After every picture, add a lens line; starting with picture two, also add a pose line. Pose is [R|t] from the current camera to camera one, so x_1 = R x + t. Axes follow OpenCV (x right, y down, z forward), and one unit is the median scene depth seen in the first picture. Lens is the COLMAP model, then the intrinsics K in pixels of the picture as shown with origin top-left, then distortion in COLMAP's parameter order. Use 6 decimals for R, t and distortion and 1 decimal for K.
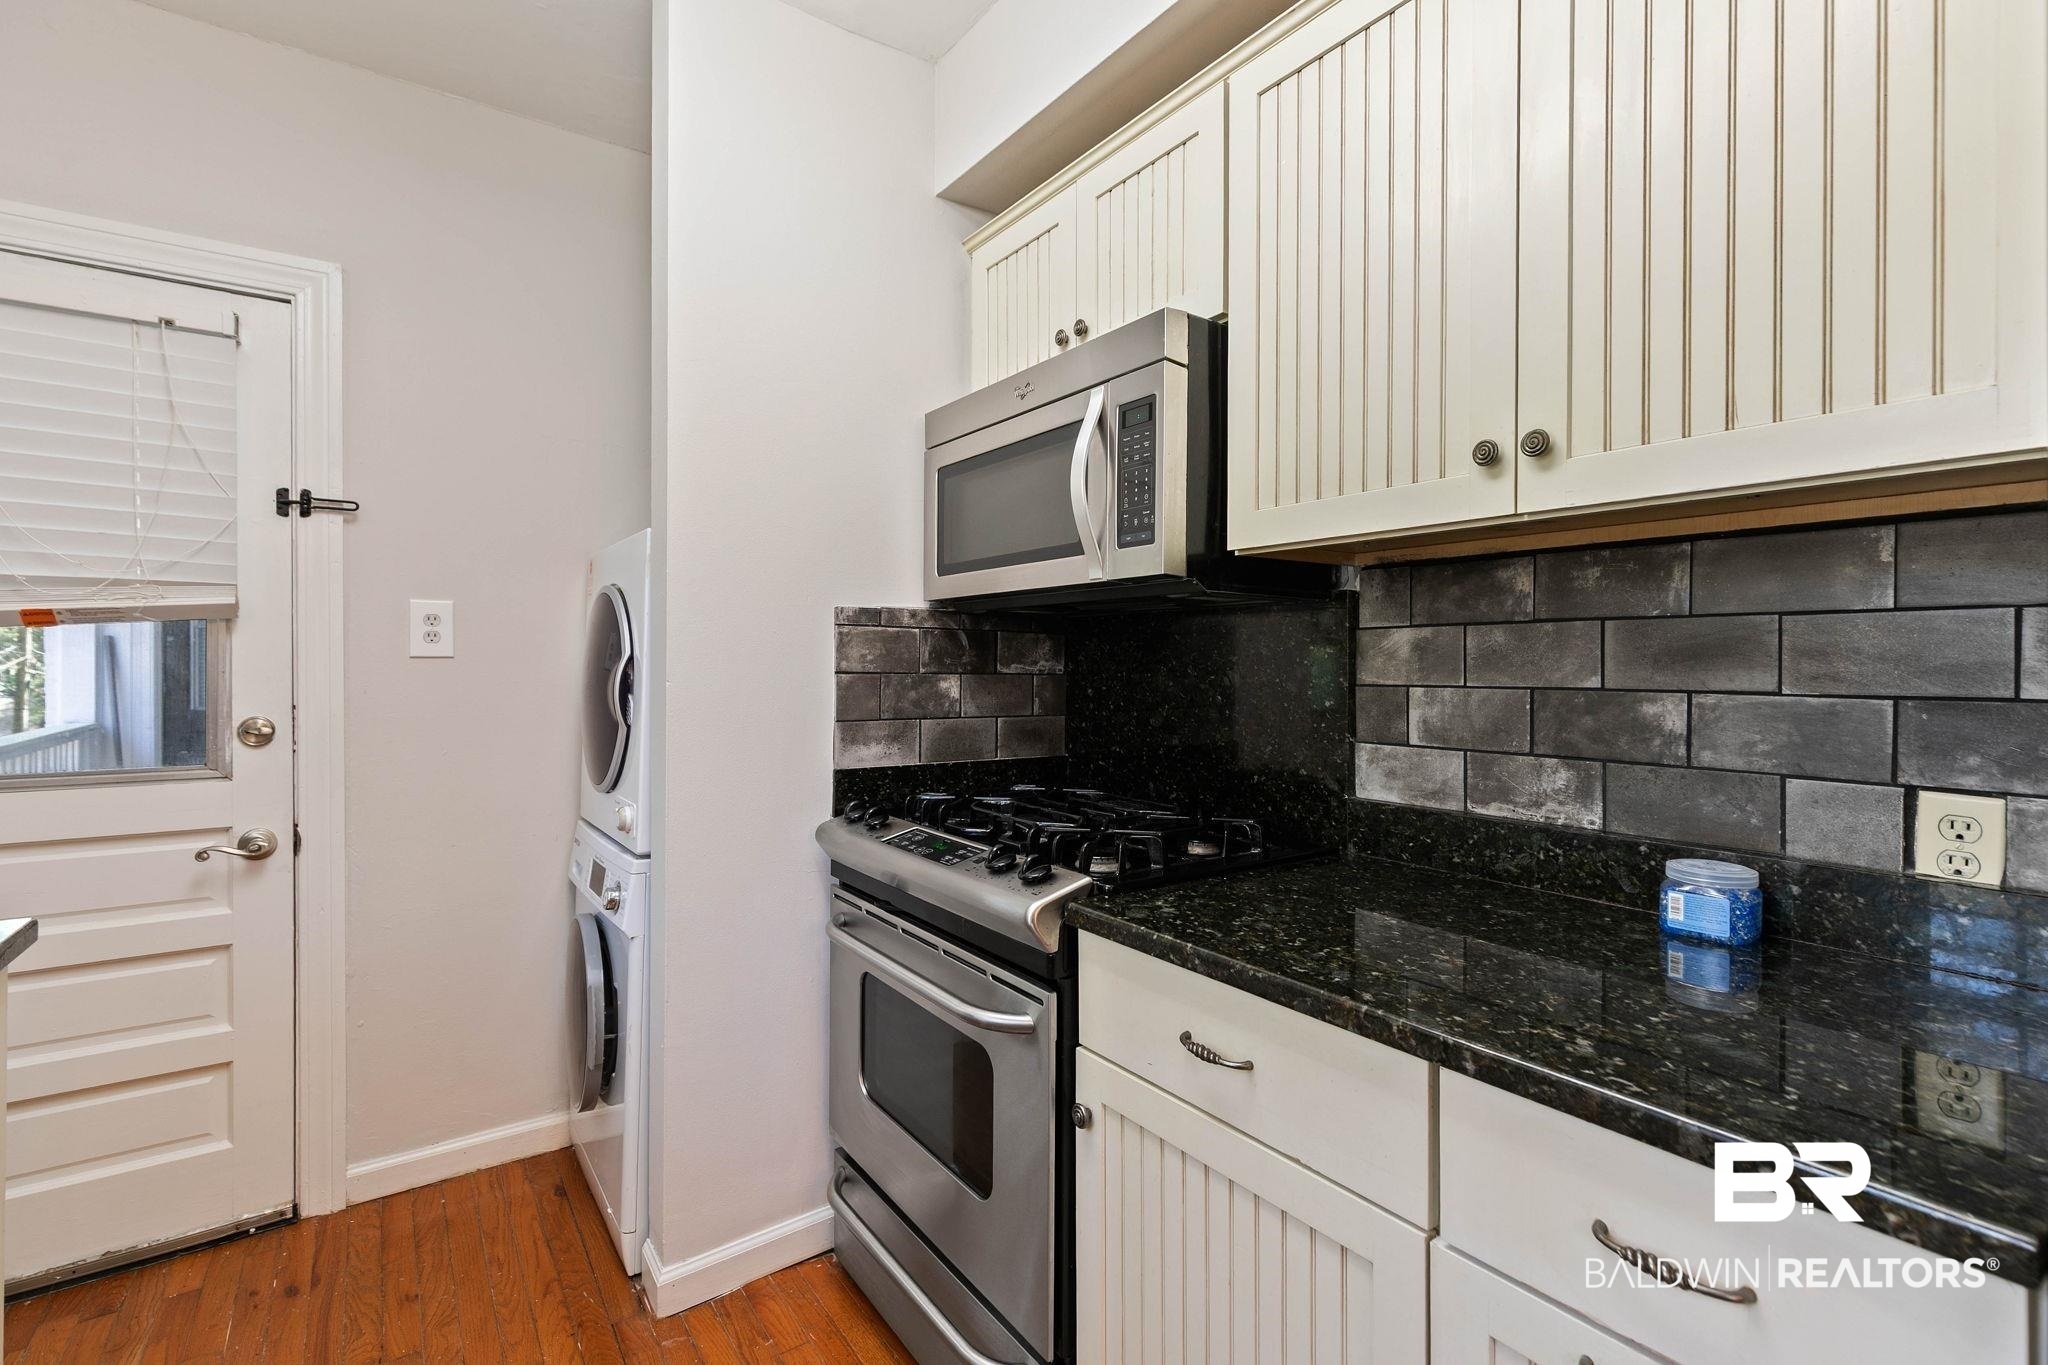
lens RADIAL K [[923.3, 0, 1024.1], [0, 923.3, 665.0], [0, 0, 1]] dist [0.001142, -0.000243]
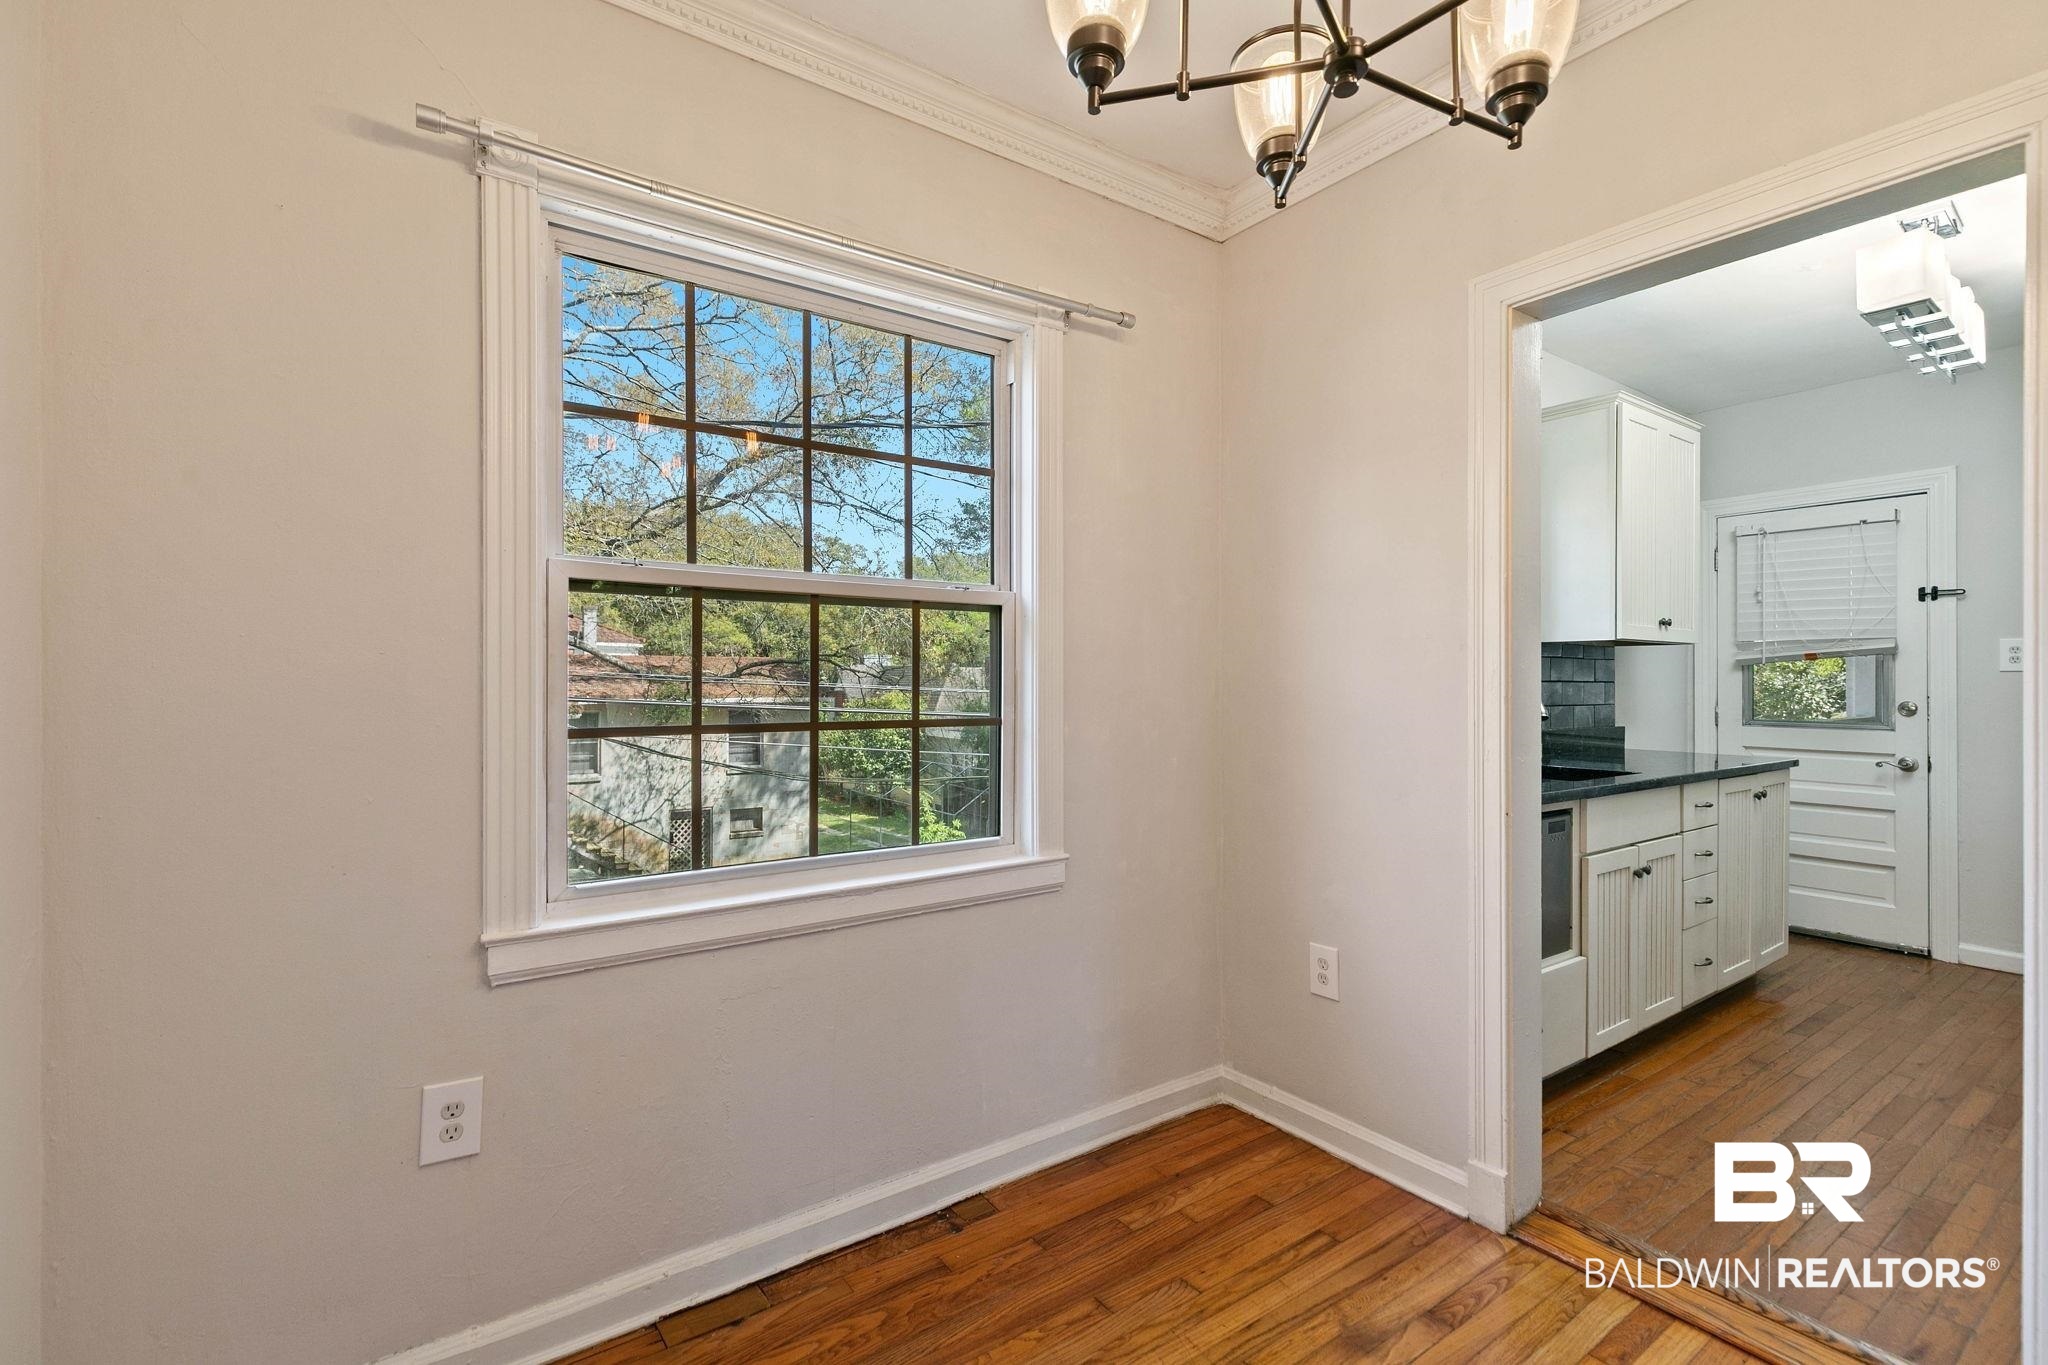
lens RADIAL K [[927.3, 0, 1023.5], [0, 927.3, 676.7], [0, 0, 1]] dist [0.004084, 0.000365]
pose [[0.003428, -0.004801, -0.999983, 1.472445], [-0.003801, 0.999981, -0.004814, 0.022595], [0.999987, 0.003818, 0.003410, -1.160392]]
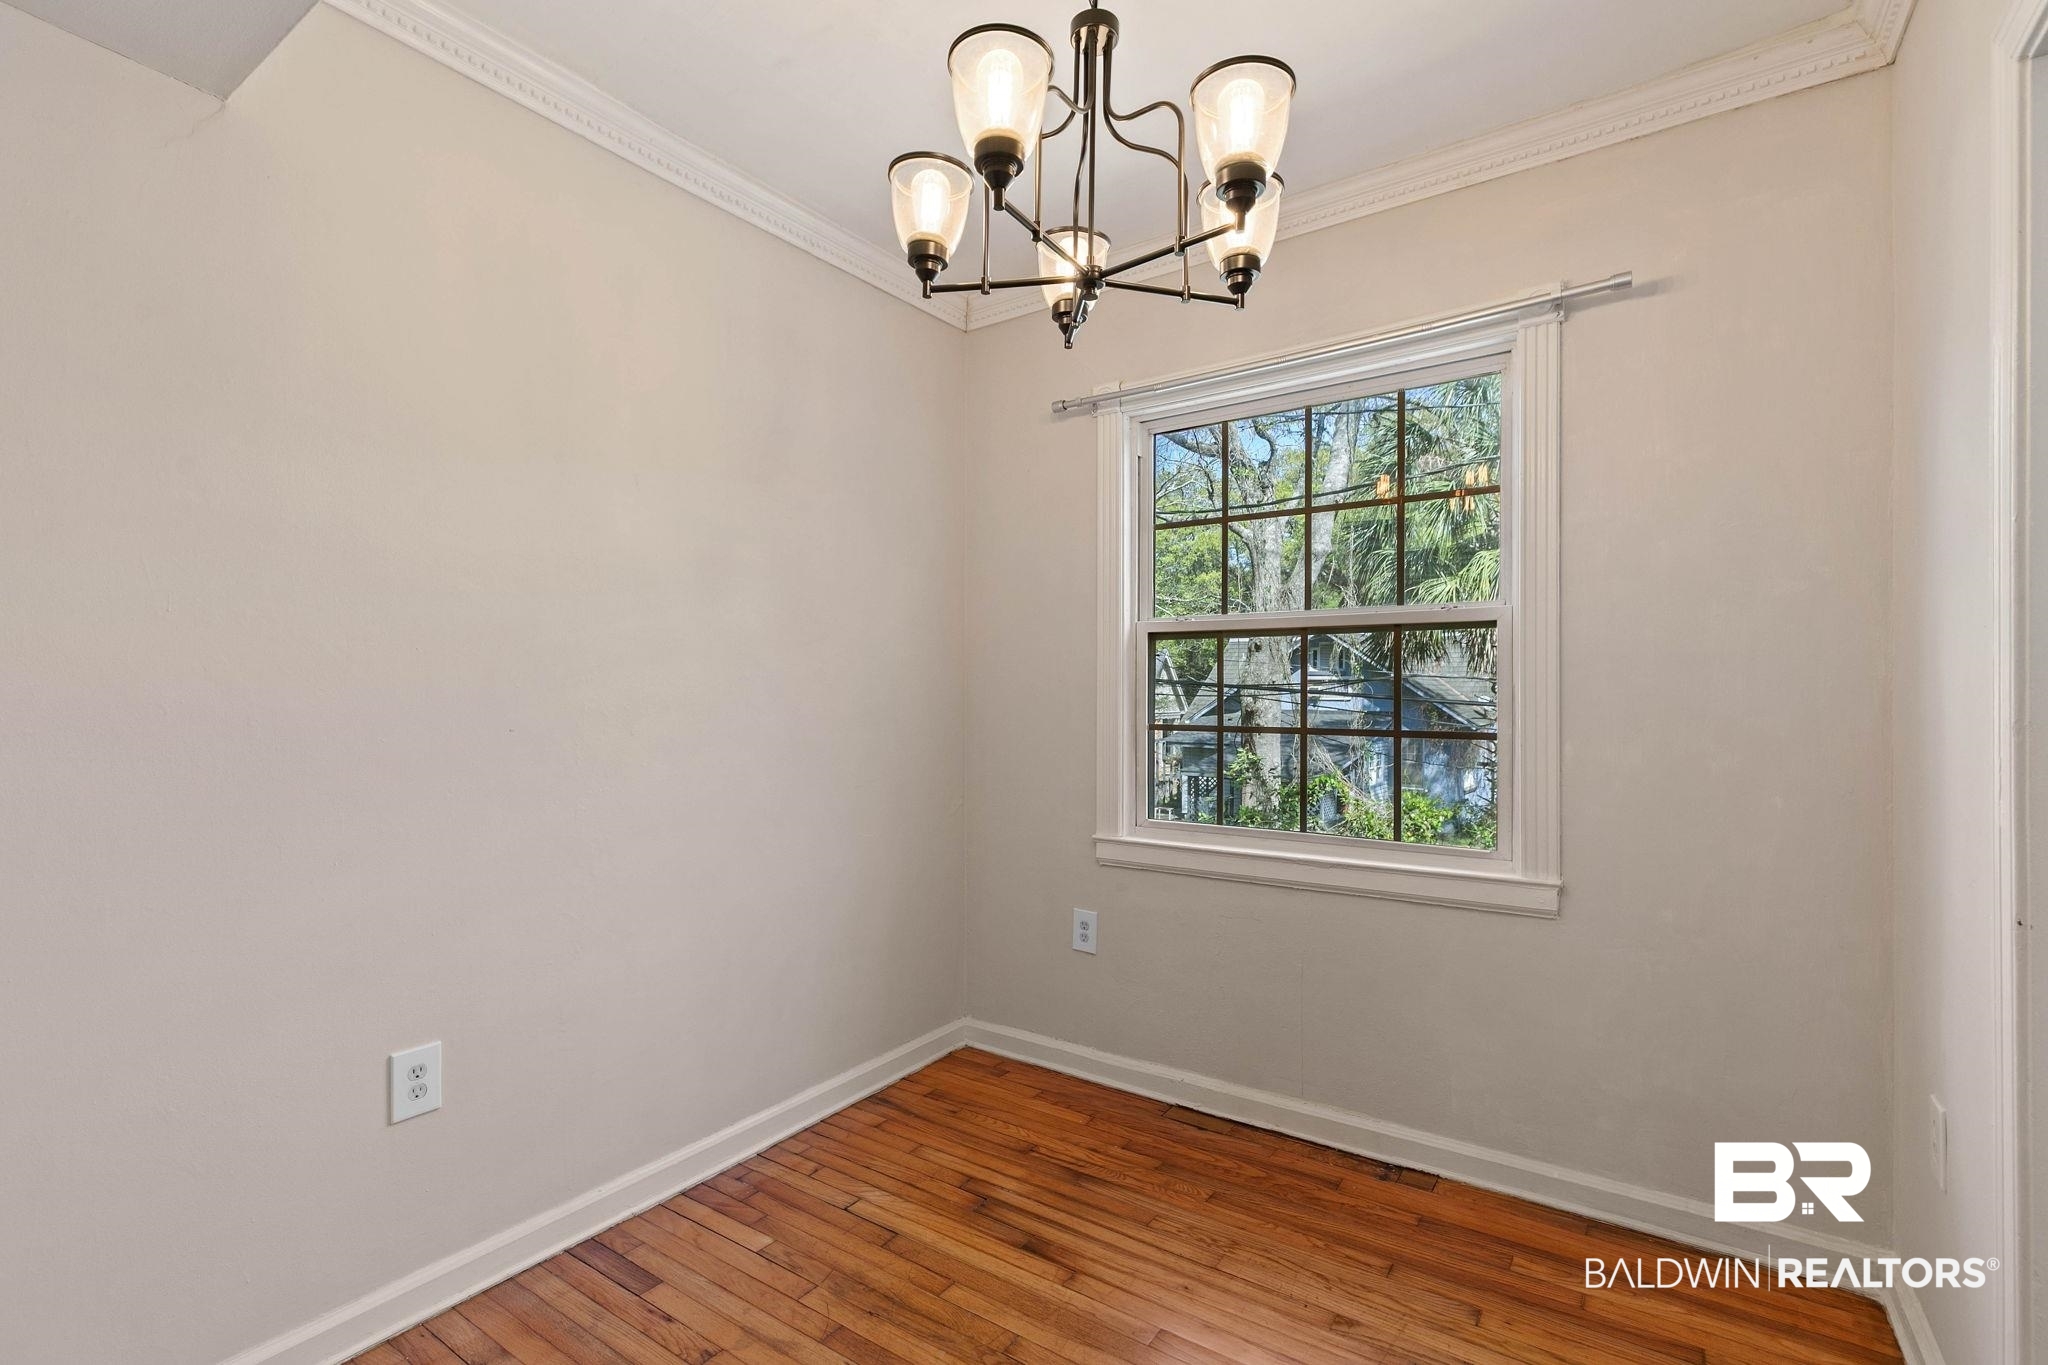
lens RADIAL K [[927.3, 0, 1023.5], [0, 927.3, 676.7], [0, 0, 1]] dist [0.004084, 0.000365]
pose [[-0.939177, -0.007608, -0.343349, 1.225290], [-0.003448, 0.999913, -0.012725, 0.012957], [0.343416, -0.010767, -0.939122, -0.071448]]
